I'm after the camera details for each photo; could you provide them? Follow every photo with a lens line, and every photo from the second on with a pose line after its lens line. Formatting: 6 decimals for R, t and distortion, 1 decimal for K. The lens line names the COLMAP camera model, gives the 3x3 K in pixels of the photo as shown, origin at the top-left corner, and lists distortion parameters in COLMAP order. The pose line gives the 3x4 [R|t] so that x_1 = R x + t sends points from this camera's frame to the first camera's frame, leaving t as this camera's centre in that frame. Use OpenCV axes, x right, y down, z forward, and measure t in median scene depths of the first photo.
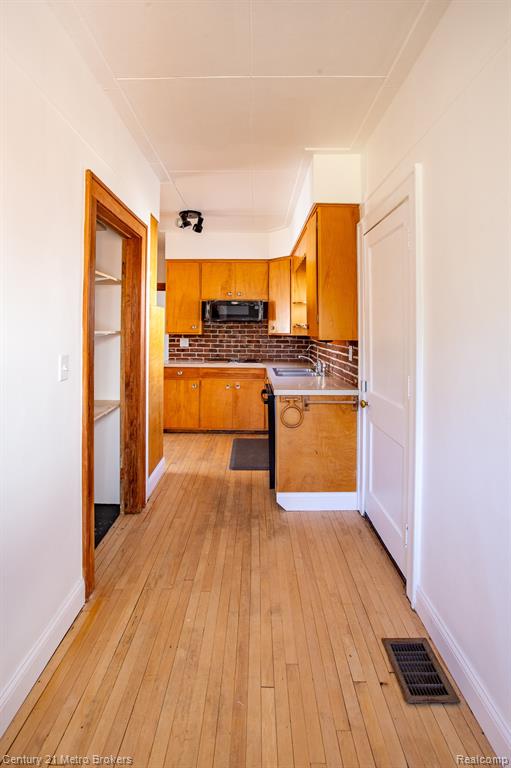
lens RADIAL K [[363.8, 0, 272.7], [0, 363.8, 364.6], [0, 0, 1]] dist [-0.048569, 0.000618]
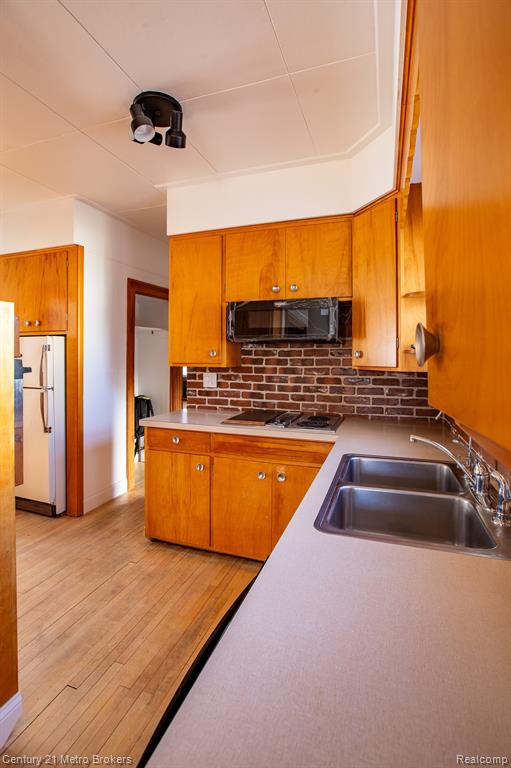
lens RADIAL K [[363.8, 0, 272.7], [0, 363.8, 364.6], [0, 0, 1]] dist [-0.048569, 0.000618]
pose [[0.941538, 0.003770, -0.336886, 0.050450], [-0.029238, 0.997079, -0.070558, -0.049805], [0.335636, 0.076283, 0.938898, 0.506963]]
